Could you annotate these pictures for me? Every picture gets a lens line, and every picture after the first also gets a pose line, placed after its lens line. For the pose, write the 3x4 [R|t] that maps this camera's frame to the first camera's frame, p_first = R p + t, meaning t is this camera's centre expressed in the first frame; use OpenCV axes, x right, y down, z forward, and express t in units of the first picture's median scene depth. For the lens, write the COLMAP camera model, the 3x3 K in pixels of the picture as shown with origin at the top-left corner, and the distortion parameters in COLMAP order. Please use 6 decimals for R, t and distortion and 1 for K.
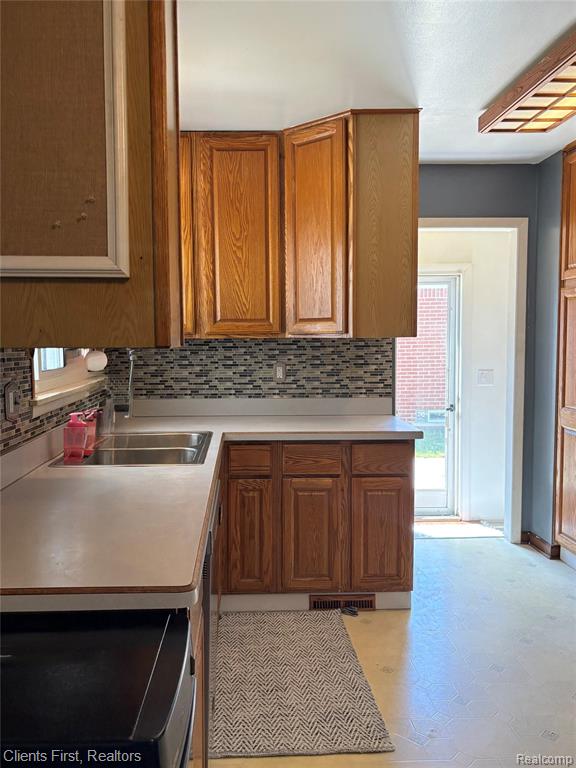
lens RADIAL K [[625.0, 0, 288.0], [0, 625.0, 384.0], [0, 0, 1]] dist [0.051381, -0.008251]
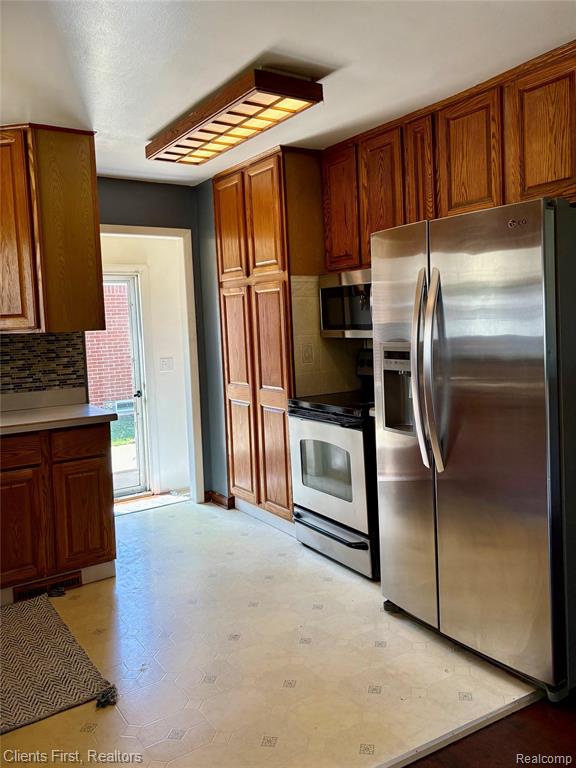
lens RADIAL K [[625.0, 0, 288.0], [0, 625.0, 384.0], [0, 0, 1]] dist [0.051381, -0.008251]
pose [[0.874014, -0.072742, 0.480425, -0.051588], [0.068805, 0.997296, 0.025829, 0.013069], [-0.481005, 0.010481, 0.876655, -0.129457]]
